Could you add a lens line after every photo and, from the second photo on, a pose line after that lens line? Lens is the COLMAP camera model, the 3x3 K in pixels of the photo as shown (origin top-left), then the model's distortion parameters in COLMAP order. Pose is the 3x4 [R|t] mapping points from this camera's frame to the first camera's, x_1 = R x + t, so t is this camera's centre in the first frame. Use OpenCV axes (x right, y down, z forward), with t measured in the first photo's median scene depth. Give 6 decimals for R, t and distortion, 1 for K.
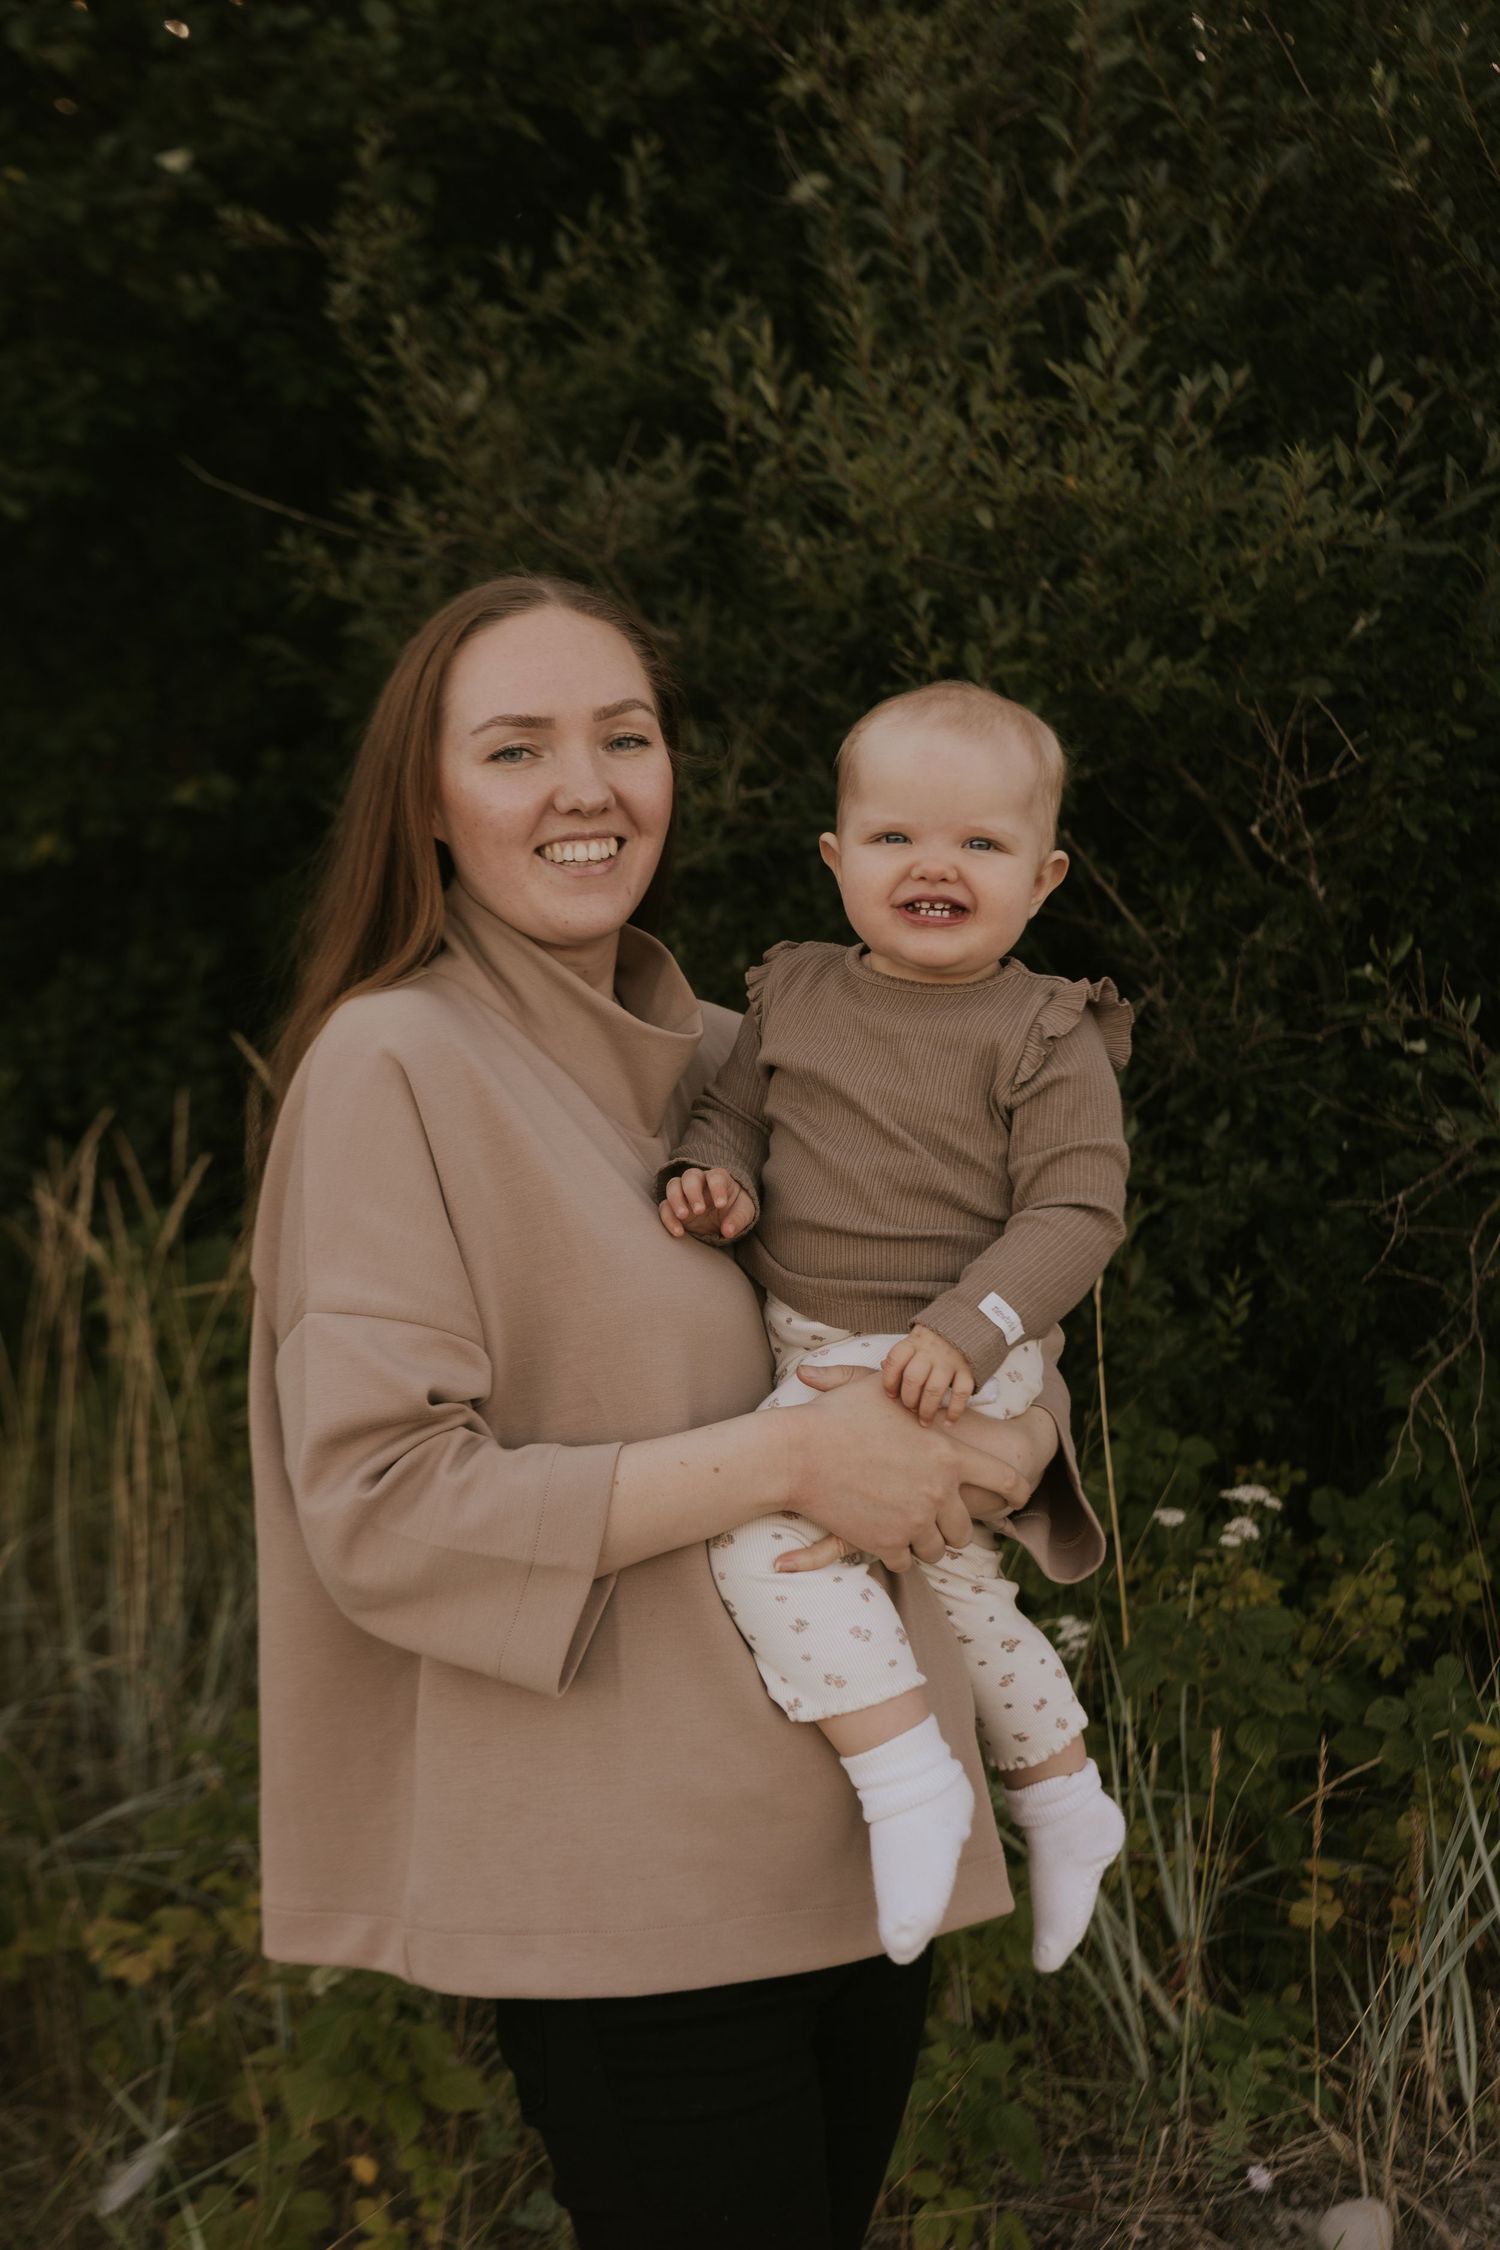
lens RADIAL K [[3291.2, 0, 758.0], [0, 3291.2, 1129.3], [0, 0, 1]] dist [0.111659, 0.000000]
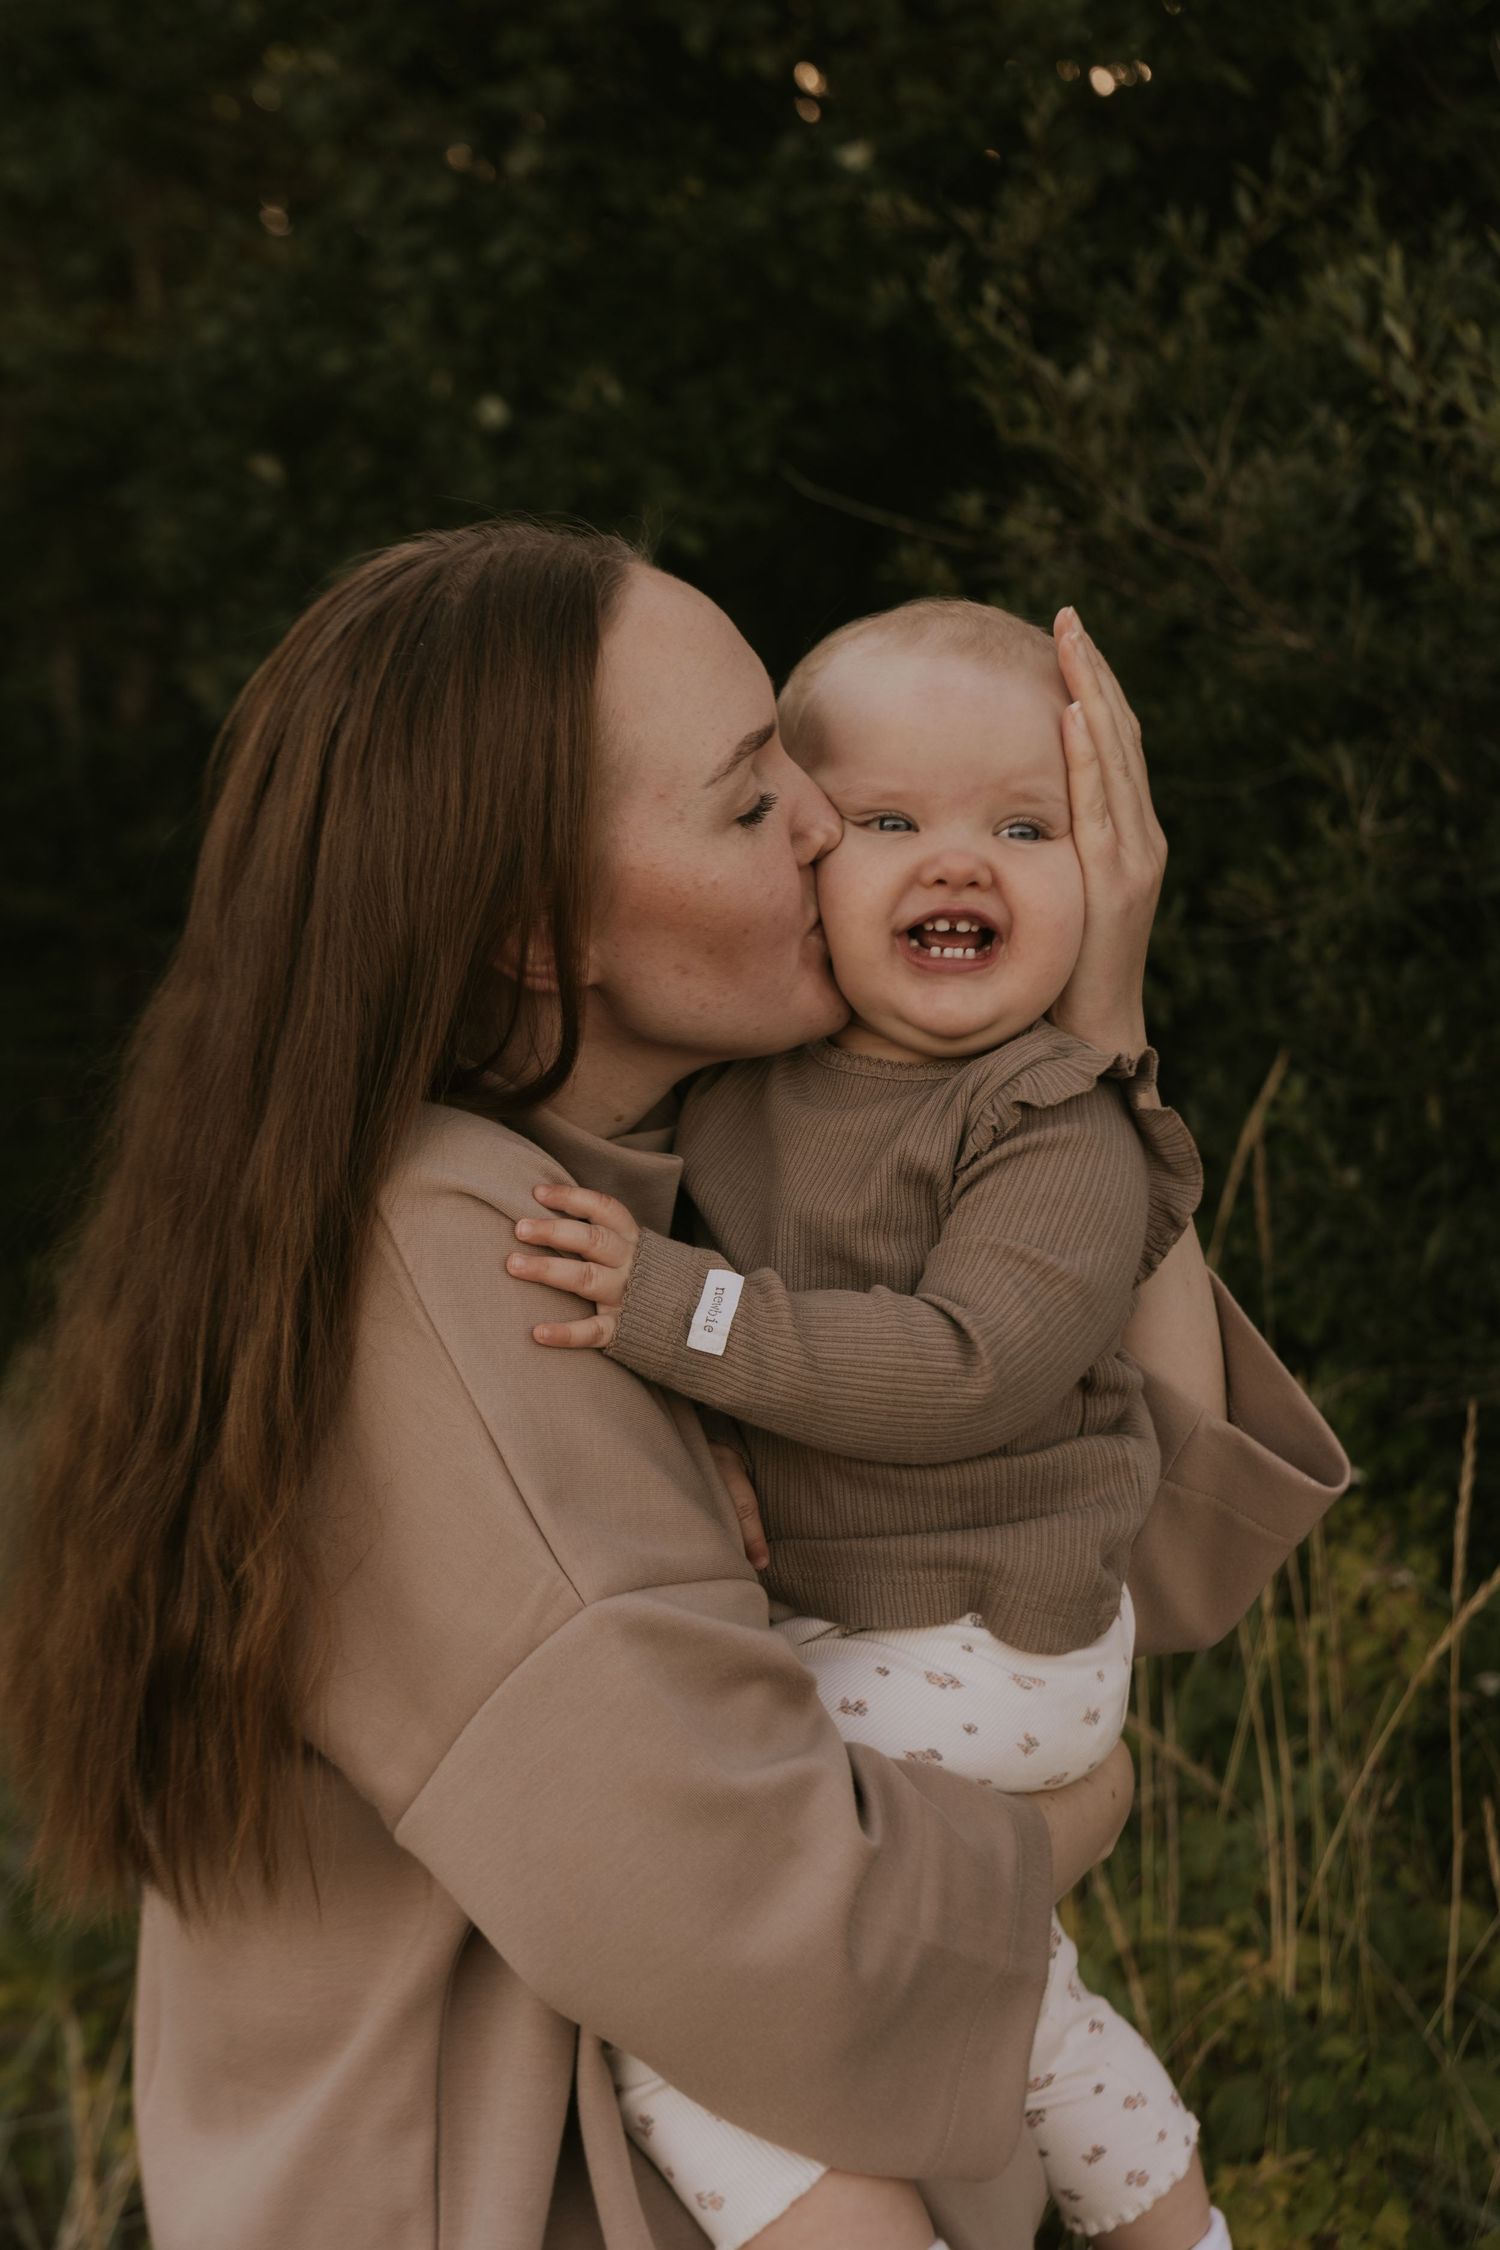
lens RADIAL K [[3291.2, 0, 744.4], [0, 3291.2, 1111.6], [0, 0, 1]] dist [0.111659, 0.000000]
pose [[0.947243, 0.015686, -0.320133, 0.109493], [-0.025882, 0.999283, -0.027621, -0.004979], [0.319470, 0.034450, 0.946970, 0.171103]]
